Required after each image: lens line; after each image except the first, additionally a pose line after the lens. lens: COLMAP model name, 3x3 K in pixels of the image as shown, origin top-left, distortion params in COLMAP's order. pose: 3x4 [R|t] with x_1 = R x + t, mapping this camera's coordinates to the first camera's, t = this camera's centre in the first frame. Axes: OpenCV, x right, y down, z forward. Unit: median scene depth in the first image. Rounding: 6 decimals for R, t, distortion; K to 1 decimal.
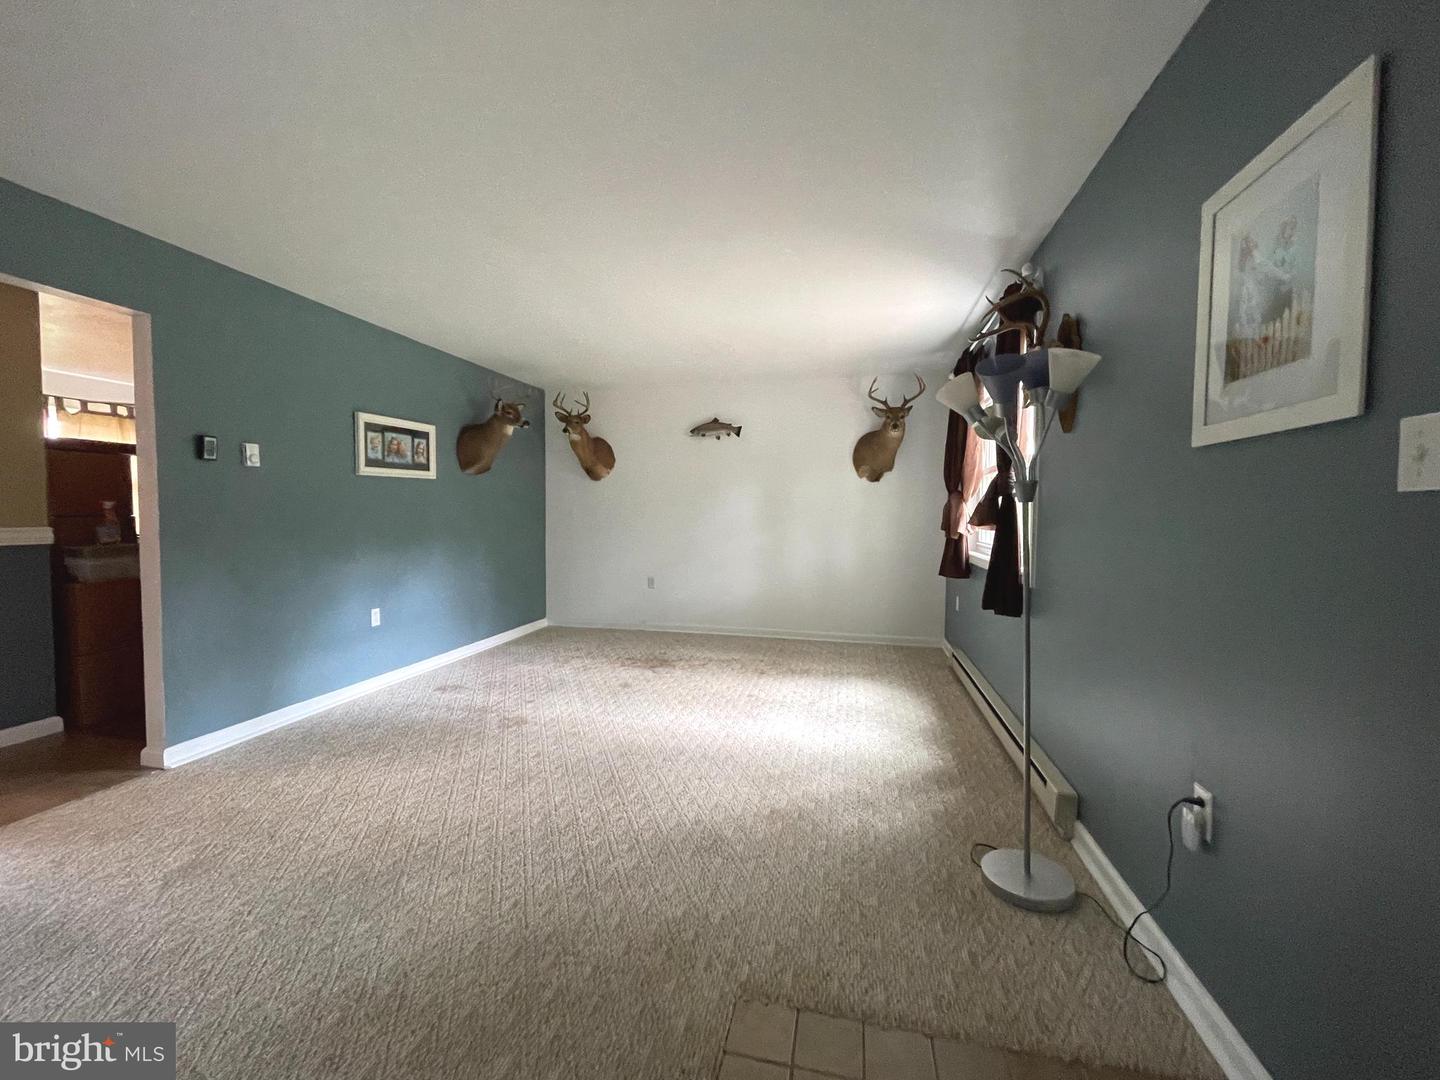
lens RADIAL K [[581.6, 0, 713.4], [0, 581.6, 536.7], [0, 0, 1]] dist [0.000326, 0.000052]
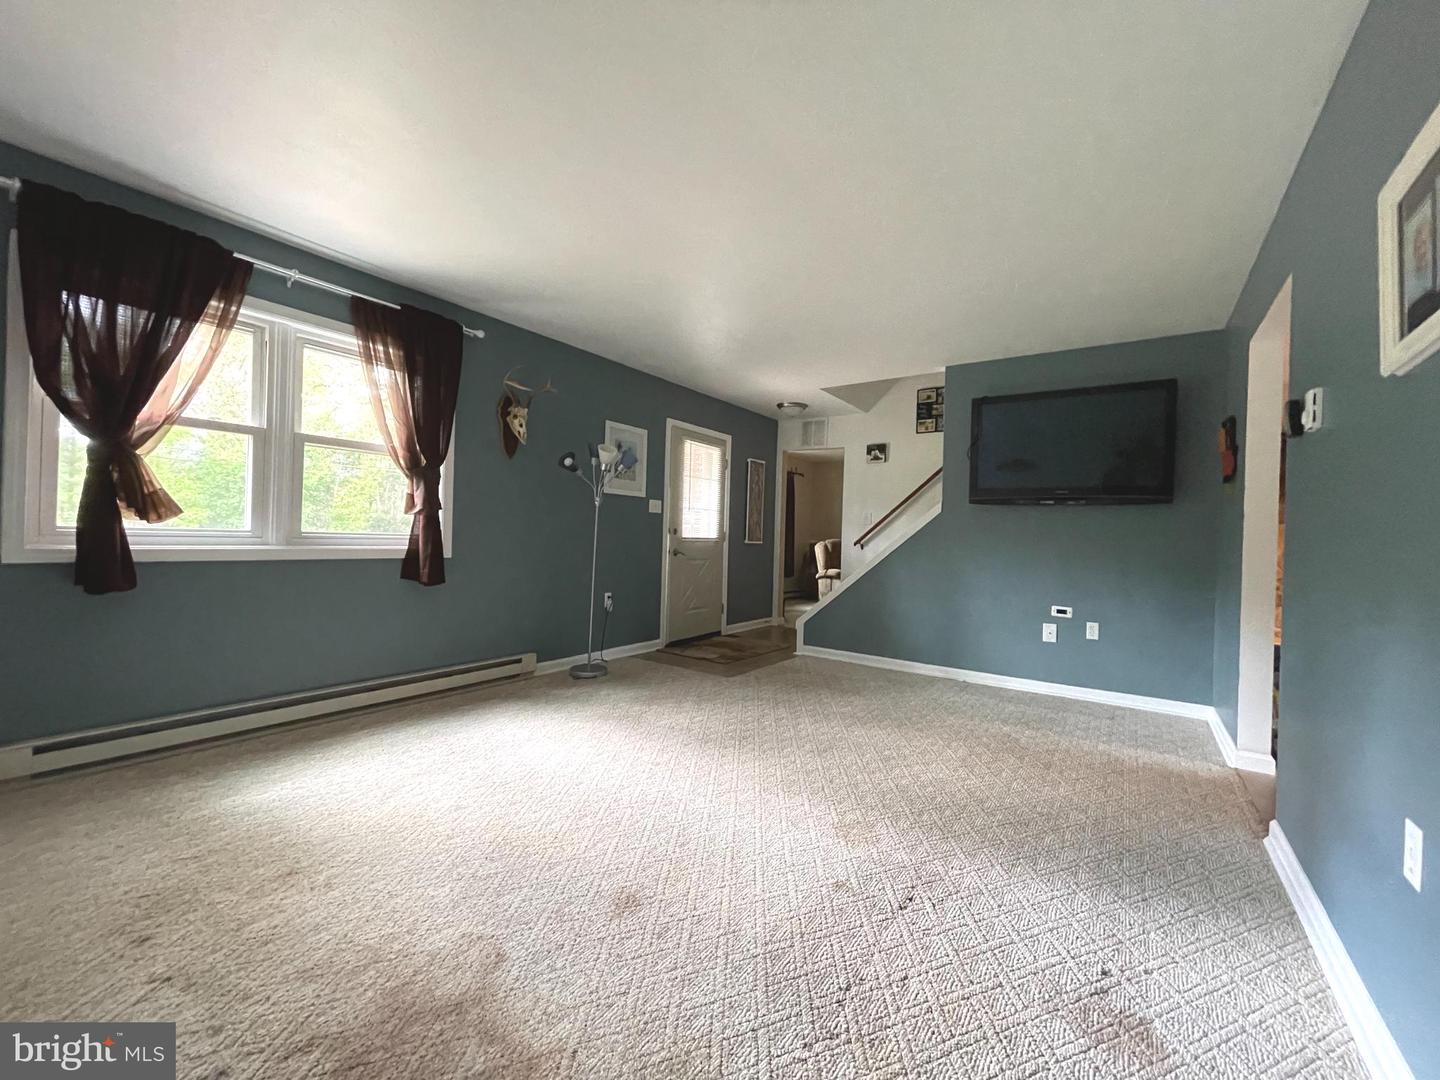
lens RADIAL K [[581.6, 0, 716.8], [0, 581.6, 534.9], [0, 0, 1]] dist [0.000326, 0.000052]
pose [[-0.925563, -0.034846, 0.376987, -0.513480], [-0.020509, 0.998908, 0.041979, -0.032965], [-0.378038, 0.031122, -0.925267, 1.940516]]
